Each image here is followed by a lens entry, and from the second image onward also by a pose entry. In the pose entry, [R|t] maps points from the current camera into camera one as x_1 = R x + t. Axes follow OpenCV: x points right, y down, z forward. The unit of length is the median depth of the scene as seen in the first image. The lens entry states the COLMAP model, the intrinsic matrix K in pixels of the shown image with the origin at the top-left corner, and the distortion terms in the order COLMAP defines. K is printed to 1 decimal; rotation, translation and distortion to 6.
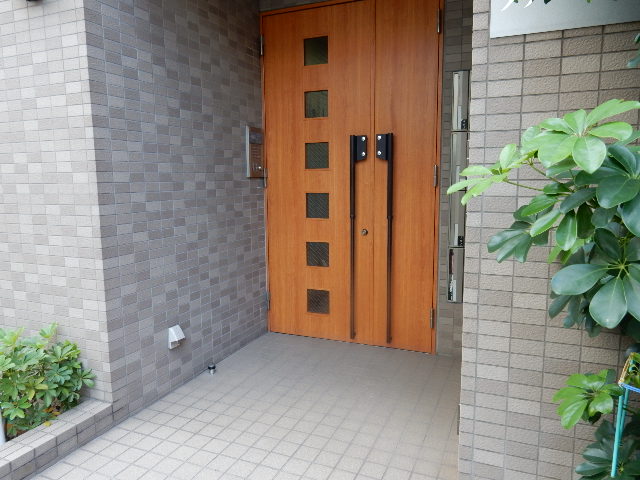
lens RADIAL K [[472.3, 0, 320.1], [0, 472.3, 240.6], [0, 0, 1]] dist [-0.002495, 0.001709]
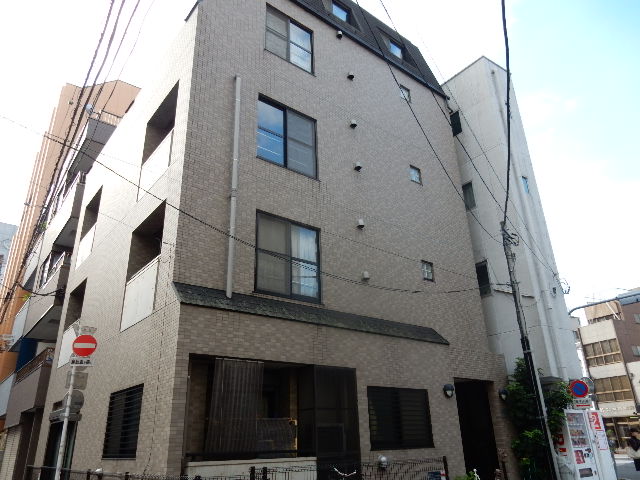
lens RADIAL K [[472.3, 0, 316.6], [0, 472.3, 244.3], [0, 0, 1]] dist [-0.002495, 0.001709]
pose [[0.470134, 0.340916, 0.814095, -3.875841], [0.138585, 0.882432, -0.449564, 0.060841], [-0.871647, 0.324176, 0.367615, -0.068561]]
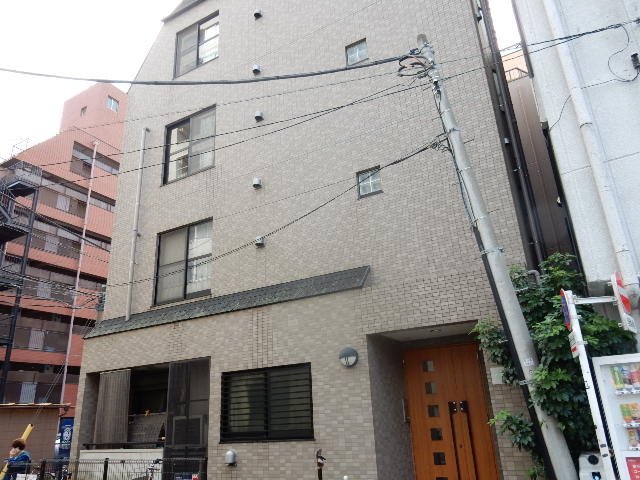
lens RADIAL K [[472.3, 0, 319.6], [0, 472.3, 239.7], [0, 0, 1]] dist [-0.002495, 0.001709]
pose [[0.994446, -0.068969, -0.079502, -0.339120], [0.022700, 0.878143, -0.477860, 0.184565], [0.102771, 0.473401, 0.874831, -1.555944]]
